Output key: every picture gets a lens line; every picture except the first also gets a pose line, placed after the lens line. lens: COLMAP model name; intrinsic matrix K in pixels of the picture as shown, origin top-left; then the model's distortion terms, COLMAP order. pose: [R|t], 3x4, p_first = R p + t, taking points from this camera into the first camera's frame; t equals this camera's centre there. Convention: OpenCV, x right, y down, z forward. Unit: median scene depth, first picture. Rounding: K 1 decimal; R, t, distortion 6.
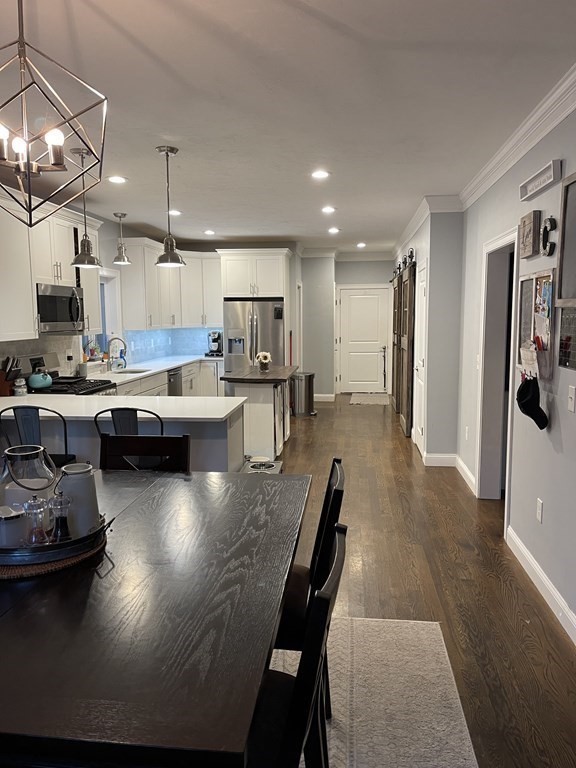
lens RADIAL K [[583.4, 0, 289.2], [0, 583.4, 383.2], [0, 0, 1]] dist [-0.001386, -0.000485]
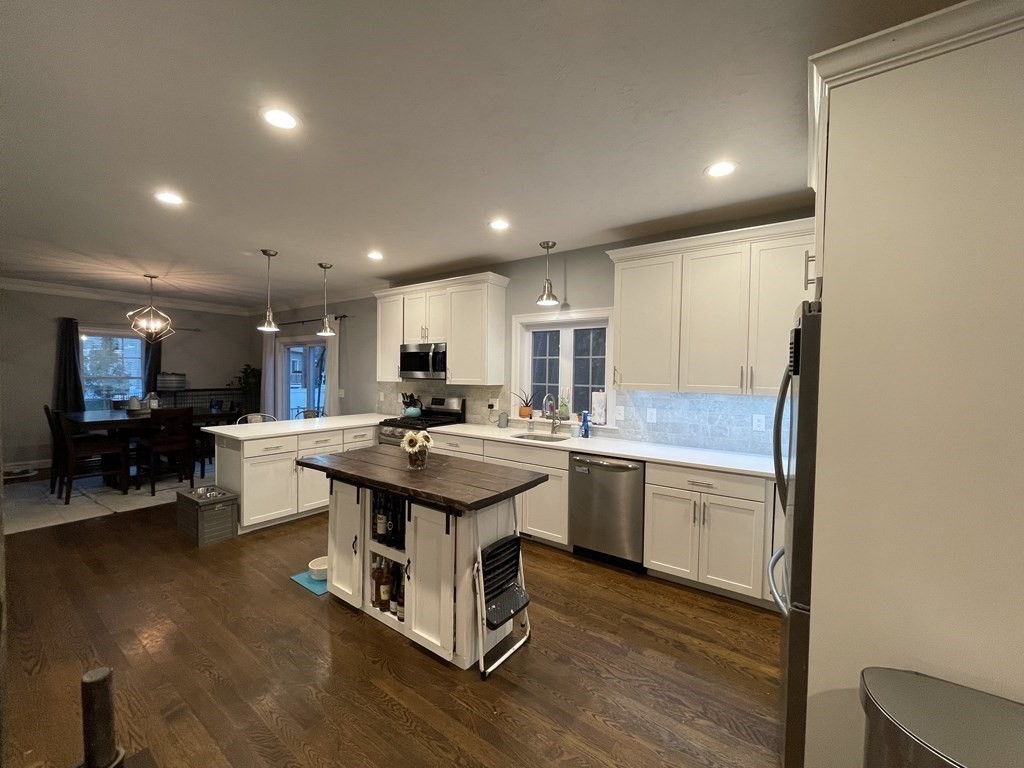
lens RADIAL K [[412.5, 0, 511.4], [0, 412.5, 385.0], [0, 0, 1]] dist [-0.002061, -0.000247]
pose [[-0.498701, 0.025931, -0.866386, 0.187312], [-0.110299, 0.989528, 0.093106, -0.111393], [0.859728, 0.141994, -0.490618, 0.990574]]
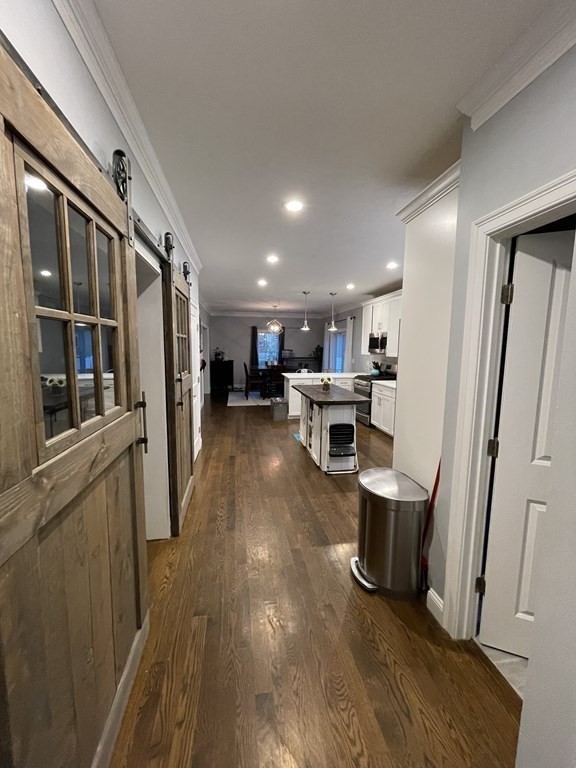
lens RADIAL K [[309.3, 0, 288.1], [0, 309.3, 382.3], [0, 0, 1]] dist [-0.002061, -0.000247]
pose [[-0.963763, 0.029366, -0.265138, 0.159378], [-0.033445, 0.972778, 0.229311, -0.147249], [0.264655, 0.229869, -0.936546, 1.252518]]
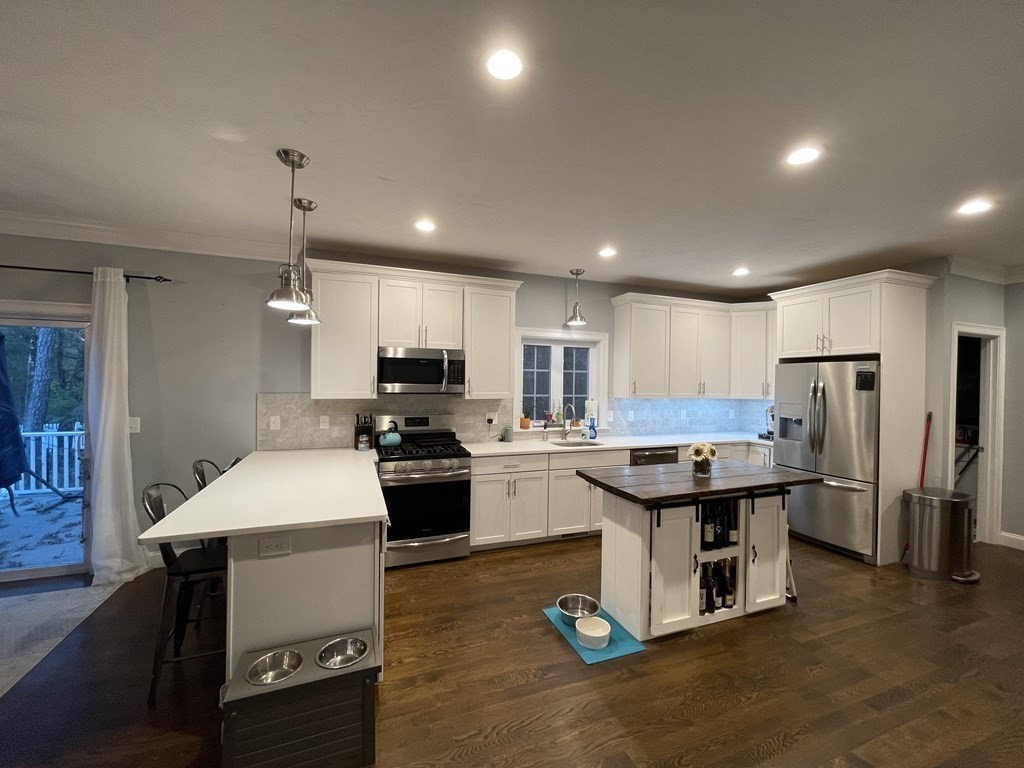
lens RADIAL K [[412.5, 0, 507.7], [0, 412.5, 386.4], [0, 0, 1]] dist [-0.002061, -0.000247]
pose [[0.447910, 0.018354, -0.893890, 0.190460], [-0.118685, 0.992162, -0.039099, -0.055442], [0.886166, 0.123605, 0.446578, 0.497101]]
